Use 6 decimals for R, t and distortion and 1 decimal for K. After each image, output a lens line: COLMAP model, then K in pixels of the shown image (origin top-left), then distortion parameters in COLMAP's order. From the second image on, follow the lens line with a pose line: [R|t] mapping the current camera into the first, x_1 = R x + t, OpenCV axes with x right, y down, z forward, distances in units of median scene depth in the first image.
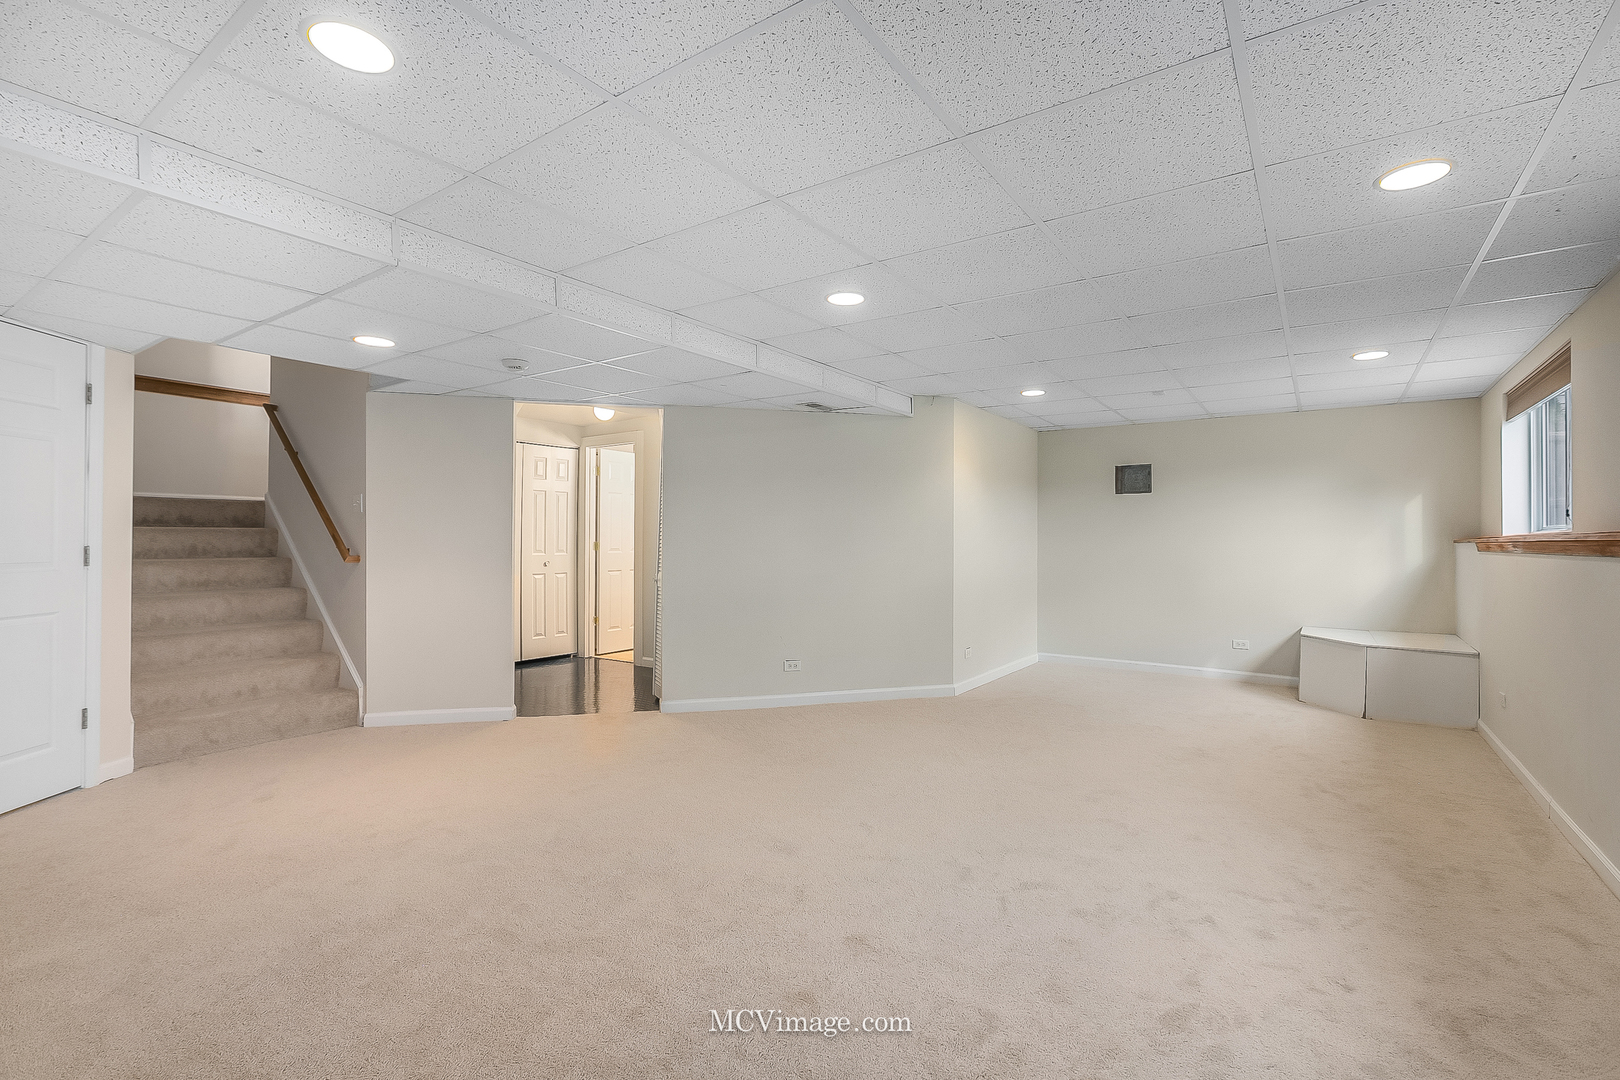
lens RADIAL K [[726.4, 0, 803.6], [0, 726.4, 537.7], [0, 0, 1]] dist [-0.000426, 0.000026]
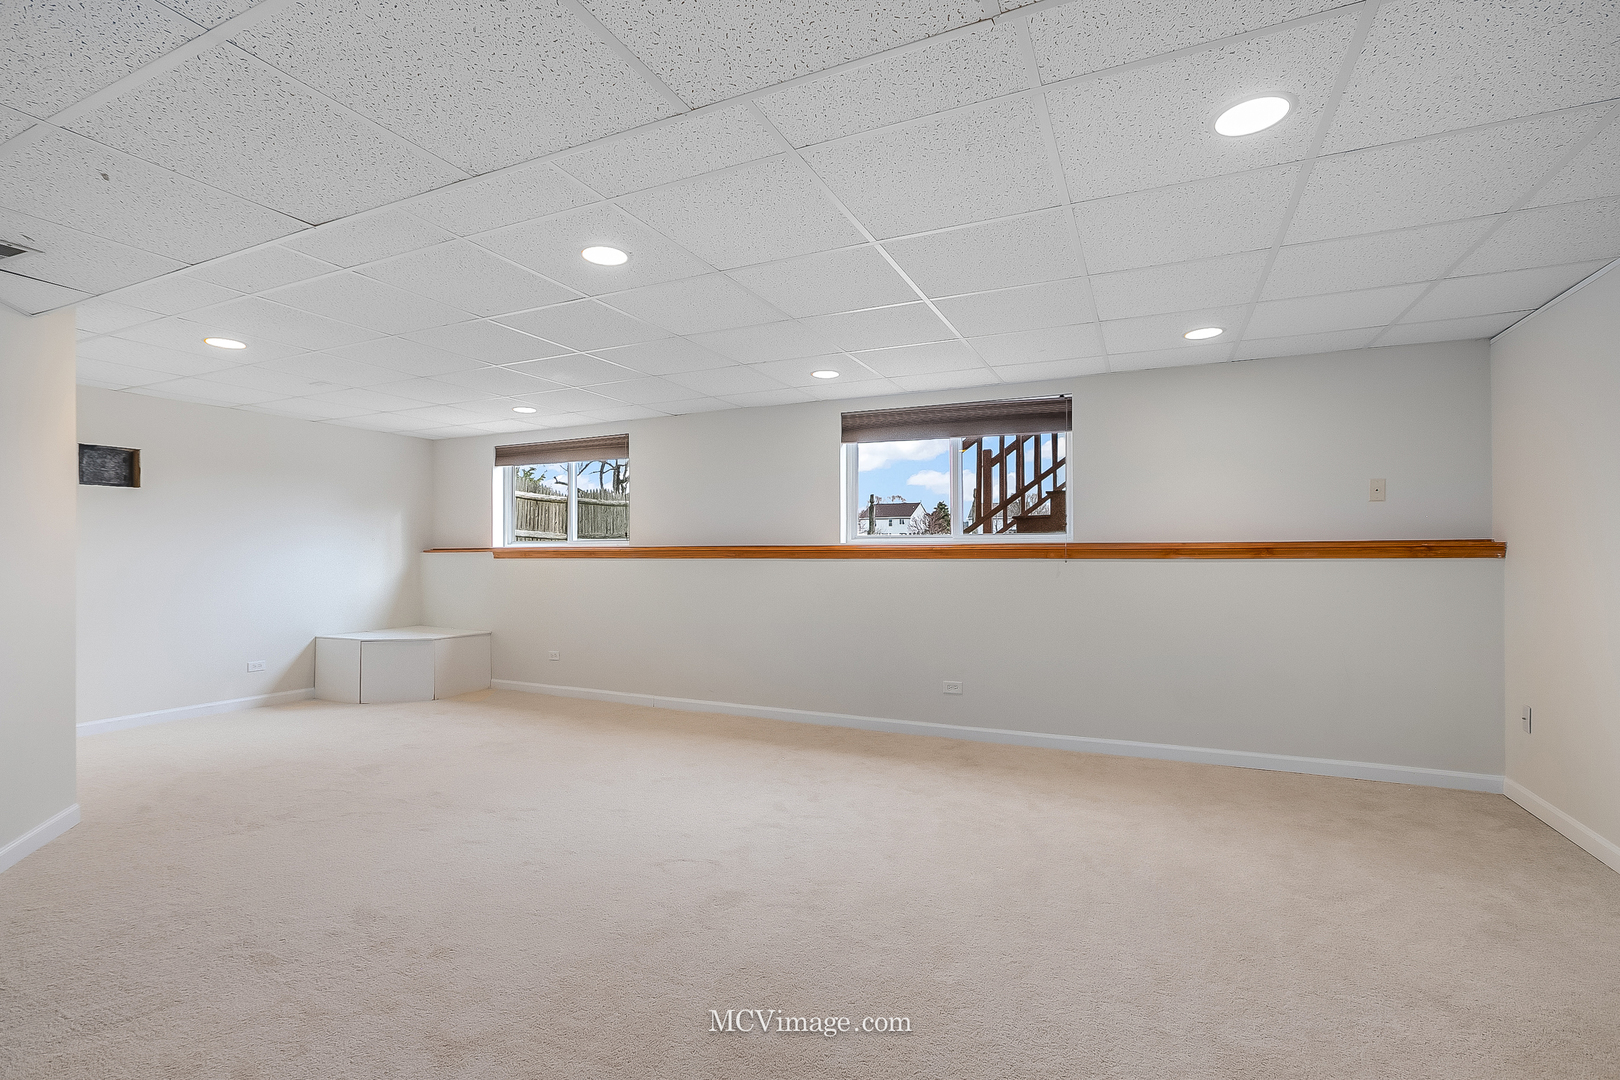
lens RADIAL K [[726.4, 0, 804.9], [0, 726.4, 546.1], [0, 0, 1]] dist [-0.000426, 0.000026]
pose [[-0.173444, 0.008430, 0.984808, -0.452597], [-0.003848, 0.999950, -0.009237, 0.002658], [-0.984836, -0.005392, -0.173403, 0.527846]]
